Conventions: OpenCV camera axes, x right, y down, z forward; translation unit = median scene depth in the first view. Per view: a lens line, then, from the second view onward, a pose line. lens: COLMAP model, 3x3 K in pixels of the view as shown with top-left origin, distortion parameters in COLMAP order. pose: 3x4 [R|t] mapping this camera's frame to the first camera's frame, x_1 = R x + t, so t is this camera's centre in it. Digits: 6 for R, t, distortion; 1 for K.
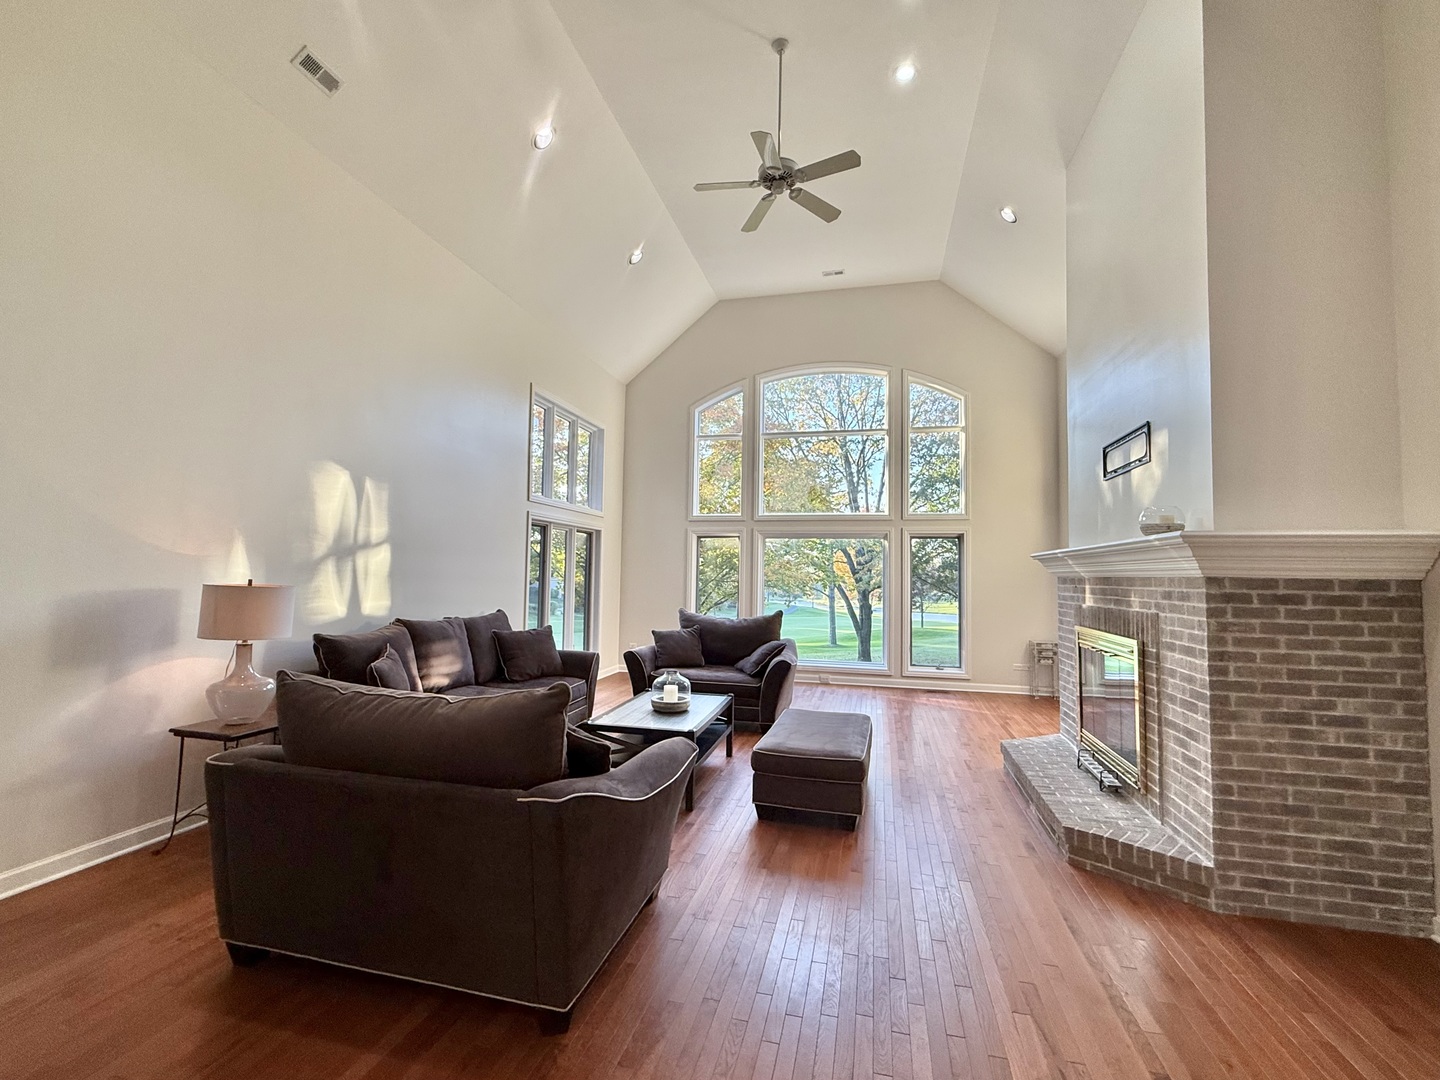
lens RADIAL K [[633.0, 0, 720.0], [0, 633.0, 540.0], [0, 0, 1]] dist [-0.000653, -0.000114]
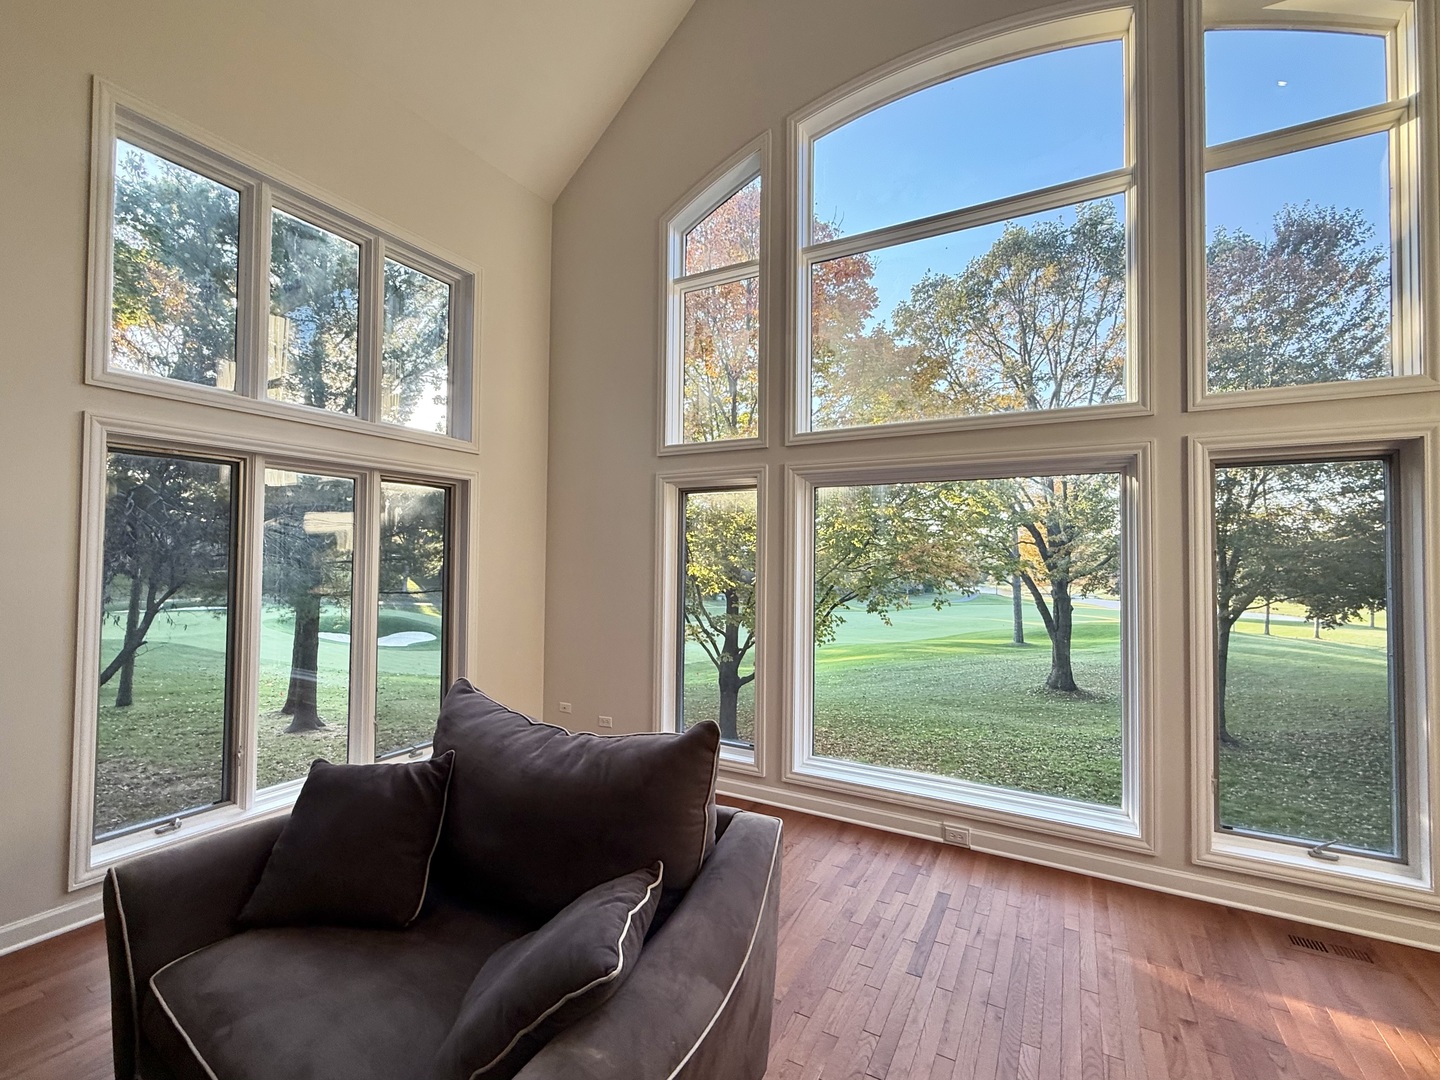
lens RADIAL K [[633.0, 0, 720.0], [0, 633.0, 540.0], [0, 0, 1]] dist [-0.000653, -0.000114]
pose [[0.964359, -0.014680, -0.264189, 0.120568], [0.021230, 0.999534, 0.021953, 0.022746], [0.263743, -0.026779, 0.964221, 0.547226]]
